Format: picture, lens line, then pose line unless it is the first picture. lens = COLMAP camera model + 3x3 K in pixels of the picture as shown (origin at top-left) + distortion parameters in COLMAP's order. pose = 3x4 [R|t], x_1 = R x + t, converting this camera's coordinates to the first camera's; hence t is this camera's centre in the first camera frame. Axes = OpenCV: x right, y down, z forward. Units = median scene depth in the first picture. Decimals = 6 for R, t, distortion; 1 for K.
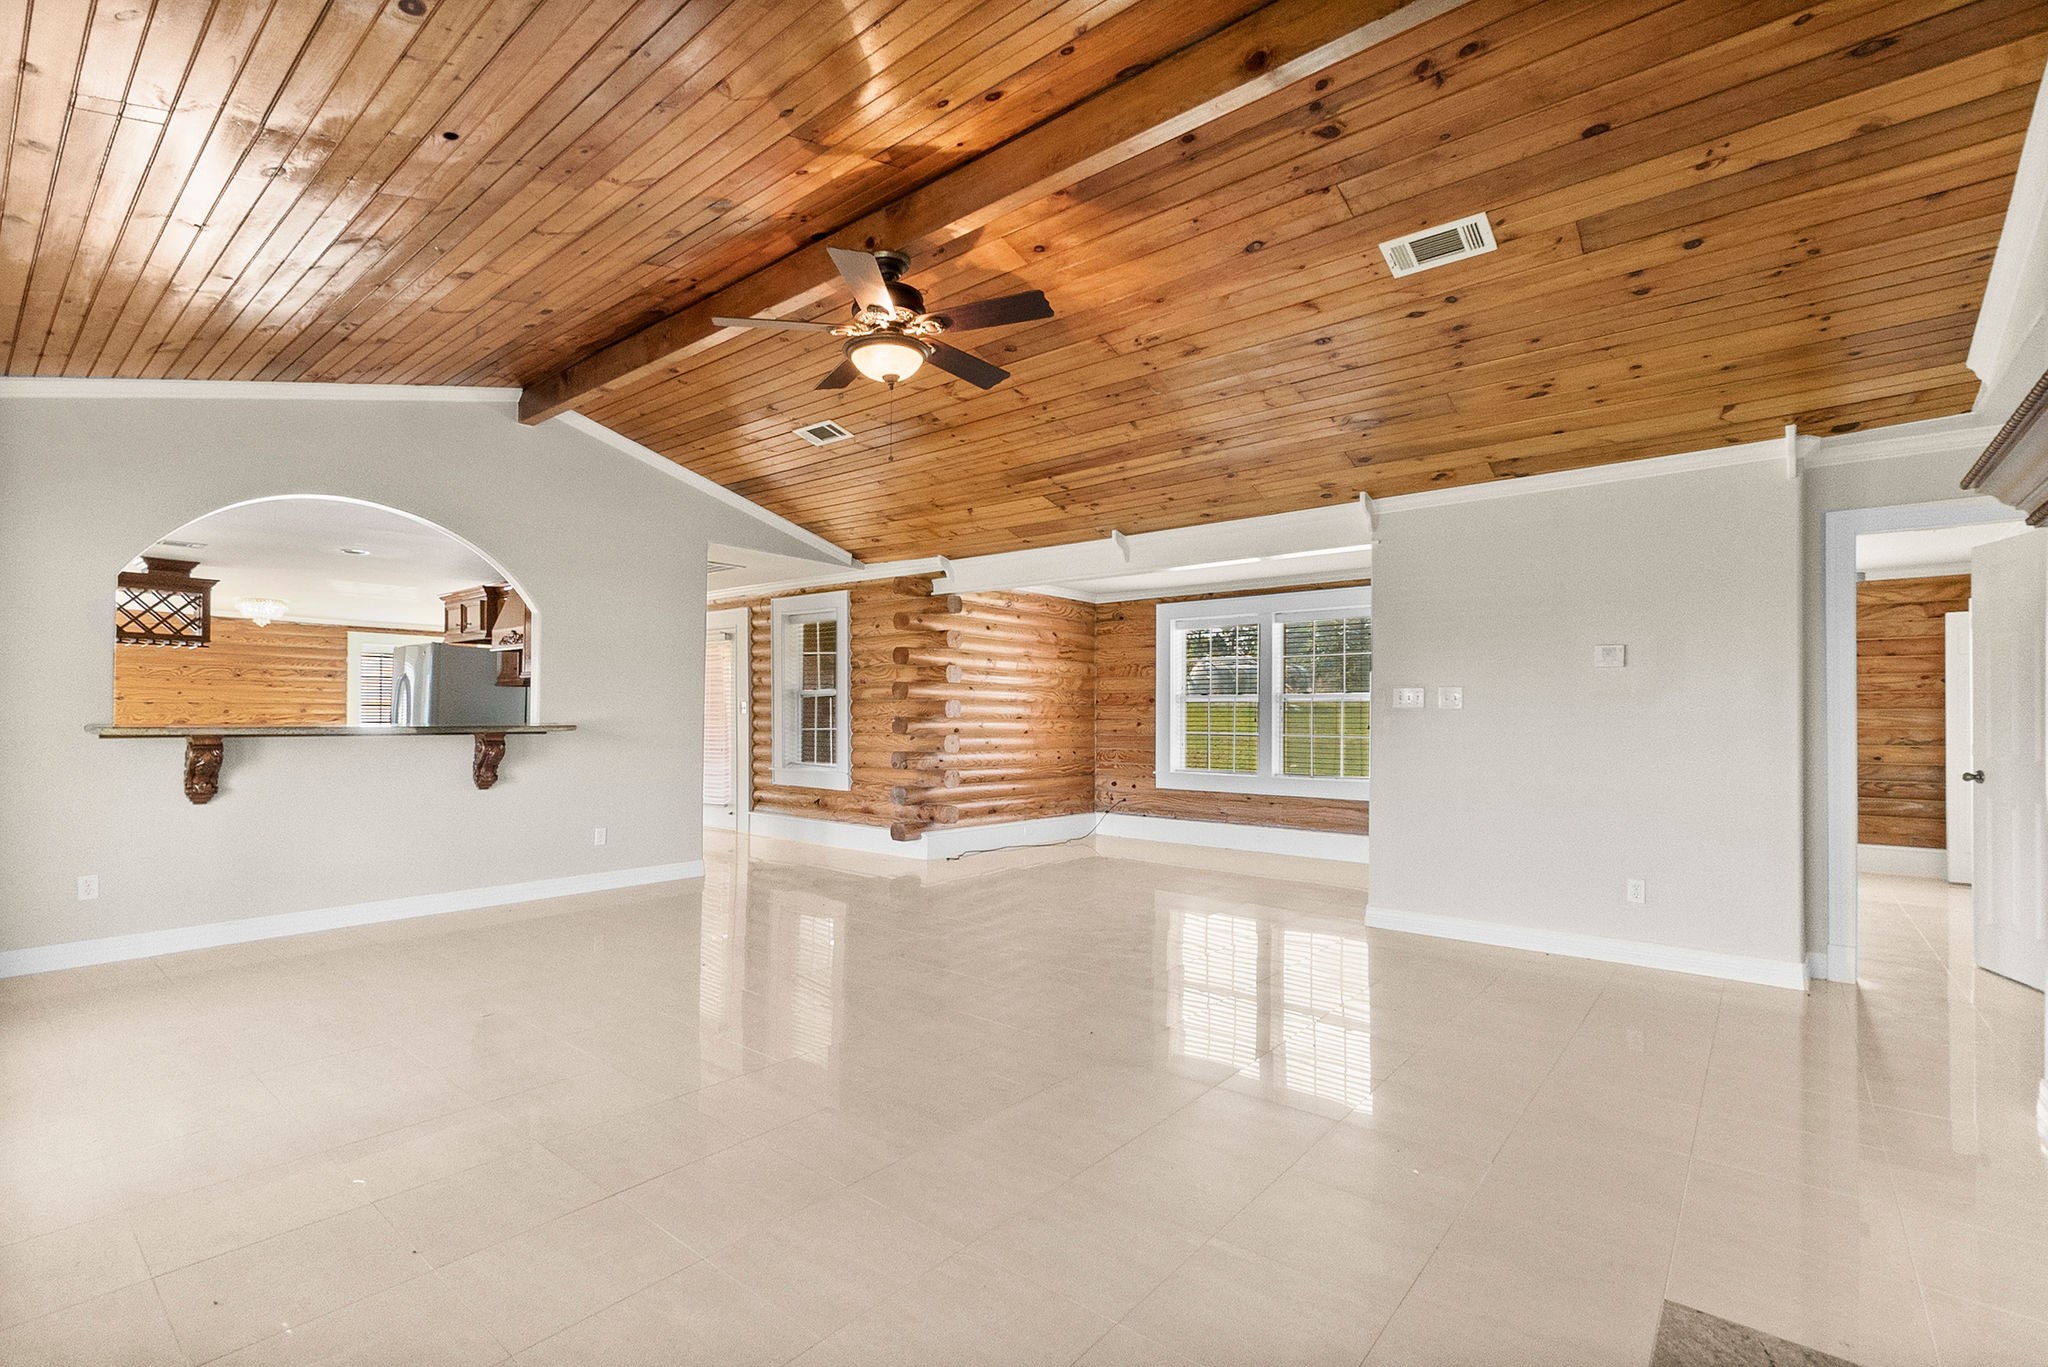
lens RADIAL K [[929.4, 0, 1005.1], [0, 929.4, 699.2], [0, 0, 1]] dist [-0.005505, 0.000890]
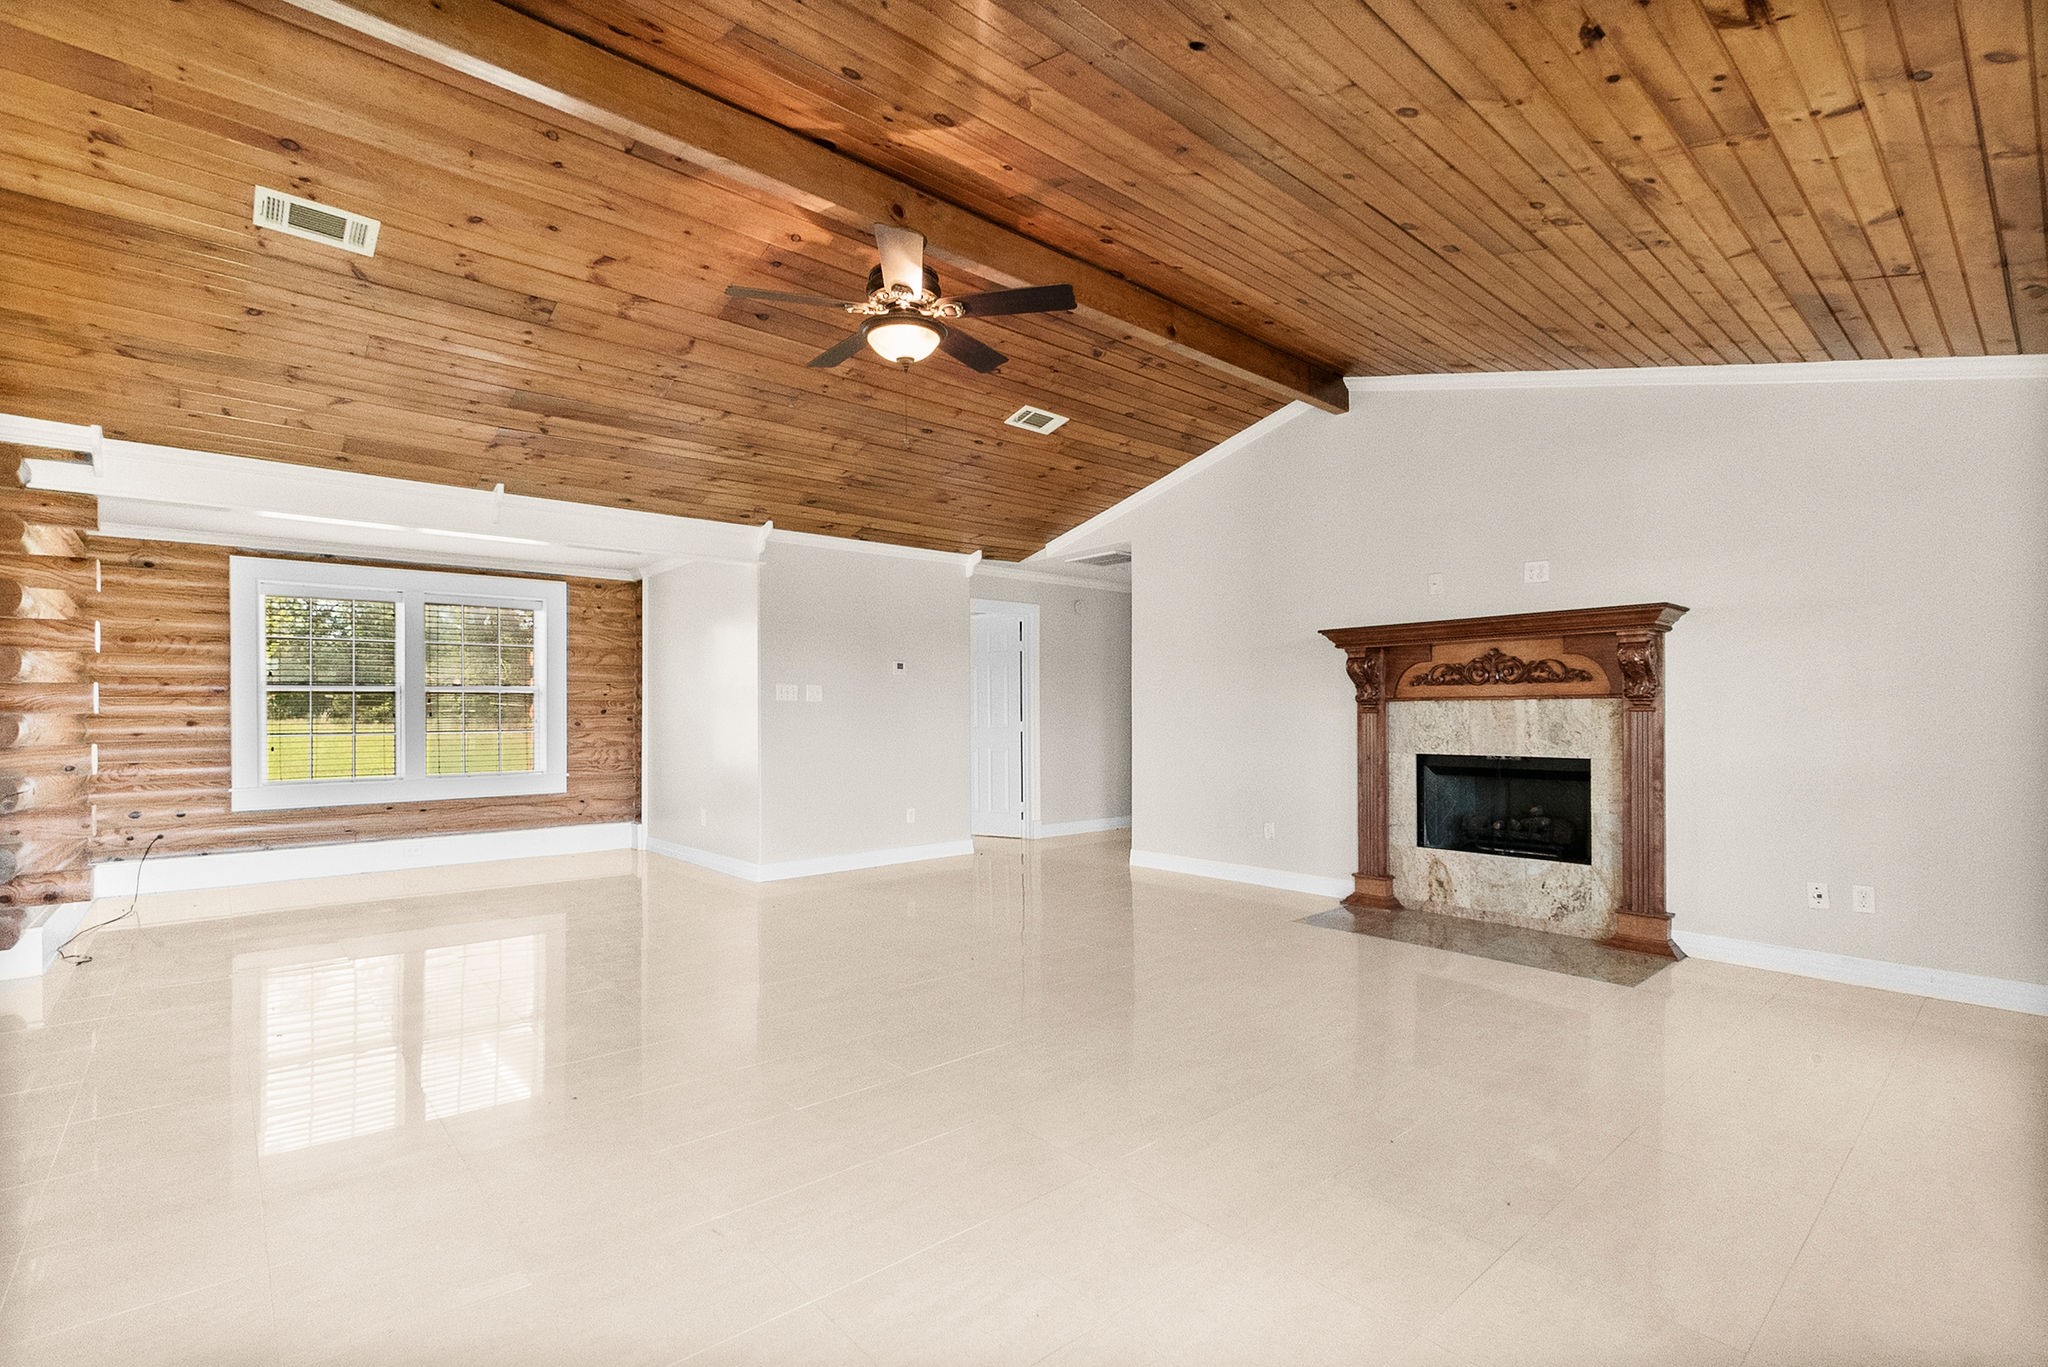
lens RADIAL K [[929.4, 0, 1005.2], [0, 929.4, 728.4], [0, 0, 1]] dist [-0.005505, 0.000890]
pose [[0.164109, -0.021990, 0.986197, -0.447227], [-0.009348, 0.999672, 0.023846, 0.008744], [-0.986398, -0.013133, 0.163850, 0.293640]]
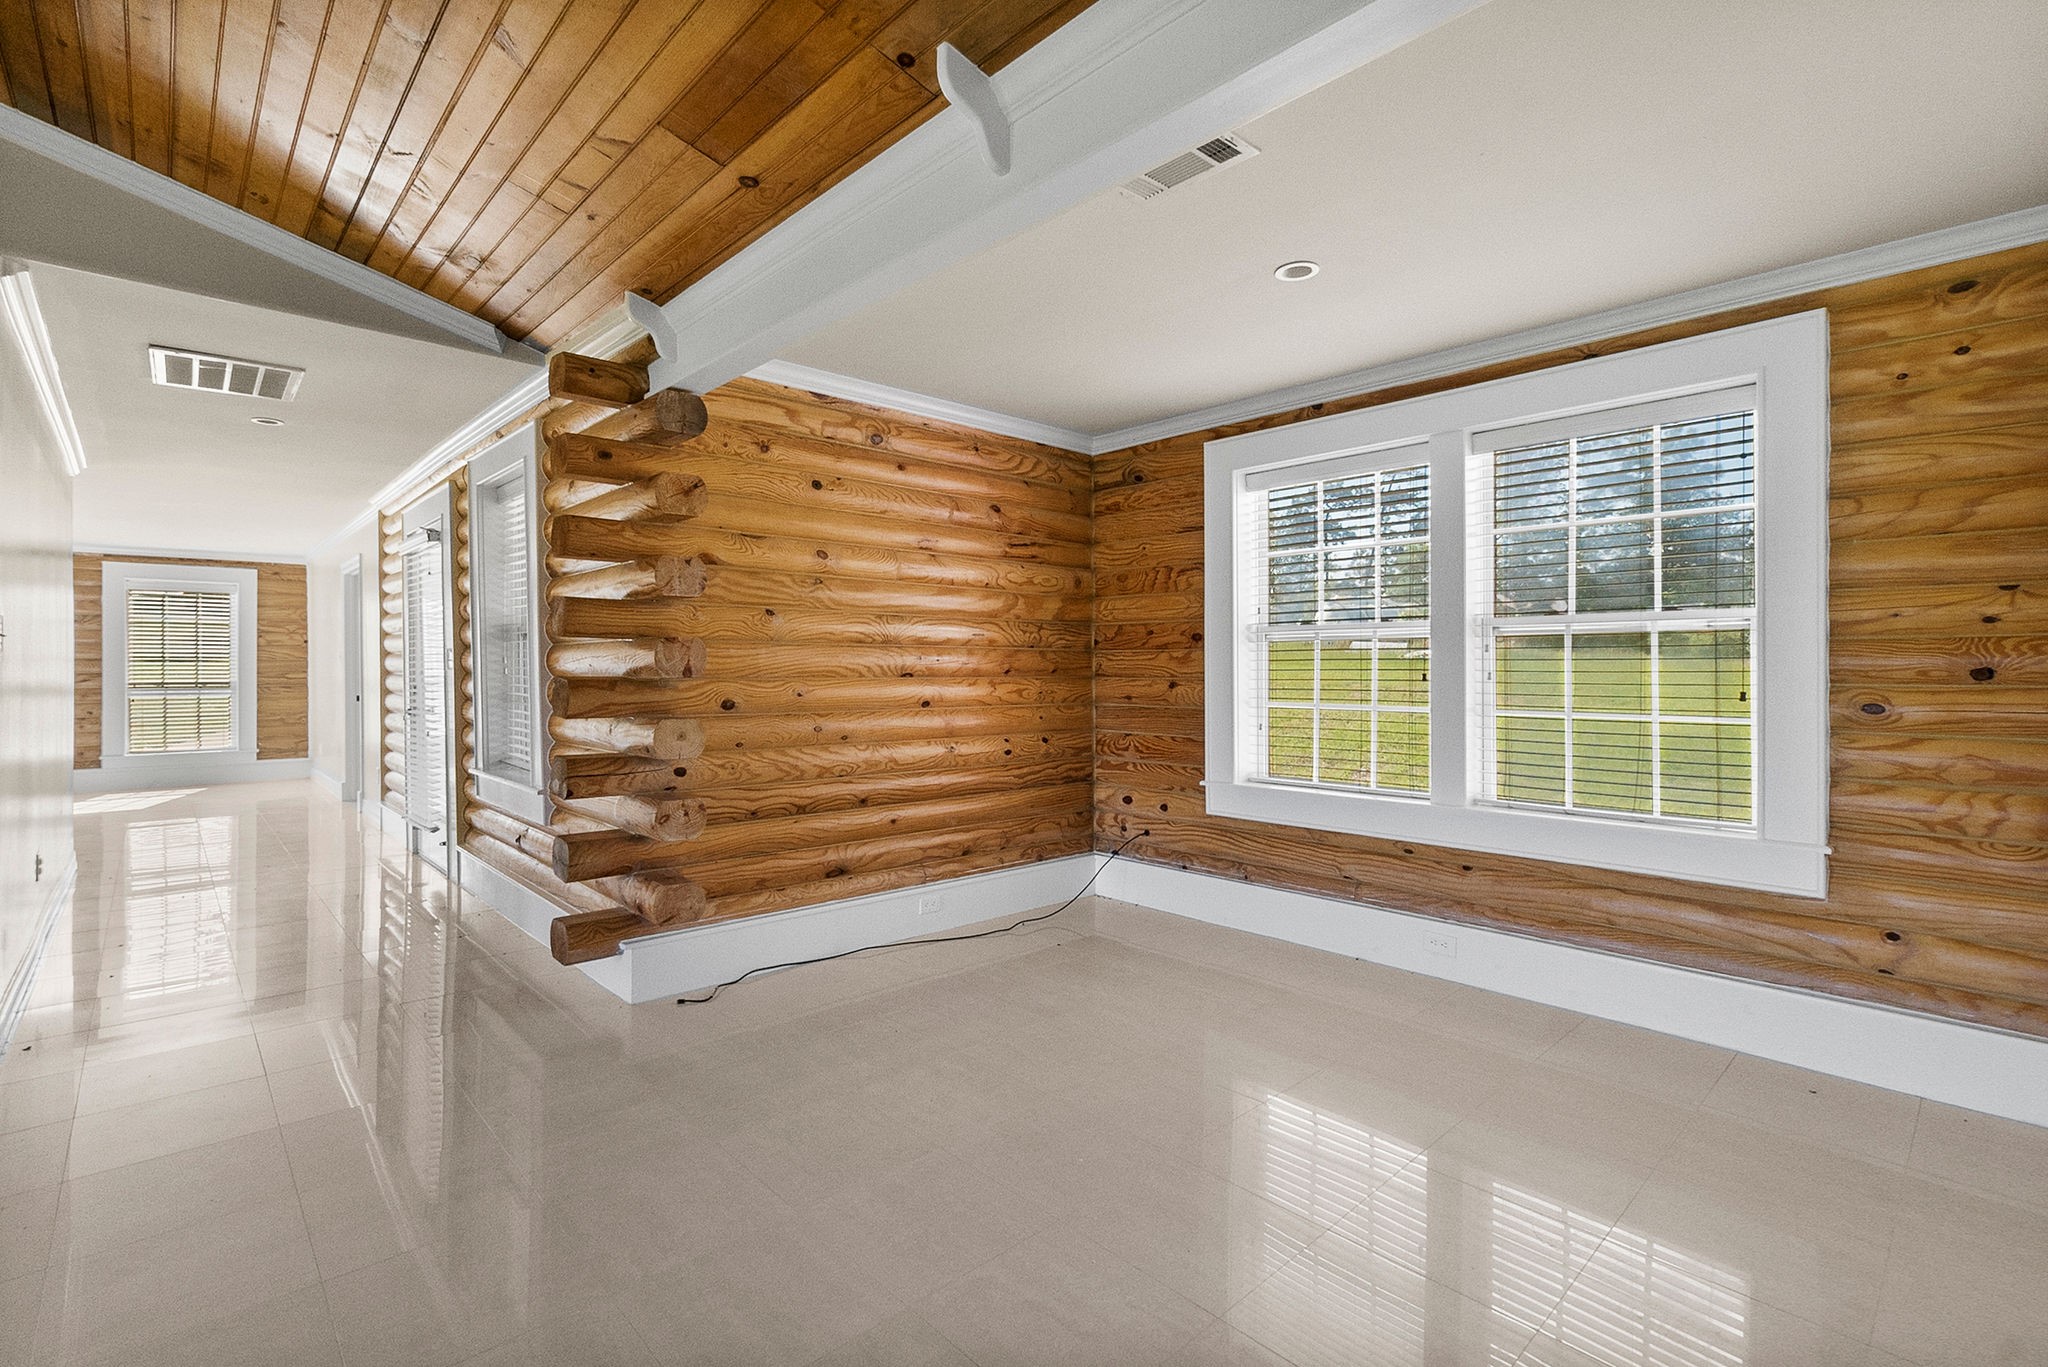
lens RADIAL K [[929.4, 0, 960.0], [0, 929.4, 662.2], [0, 0, 1]] dist [-0.005505, 0.000890]
pose [[0.985399, -0.008892, -0.170027, 0.118143], [0.011109, 0.999865, 0.012095, 0.007227], [0.169896, -0.013807, 0.985365, 0.491866]]
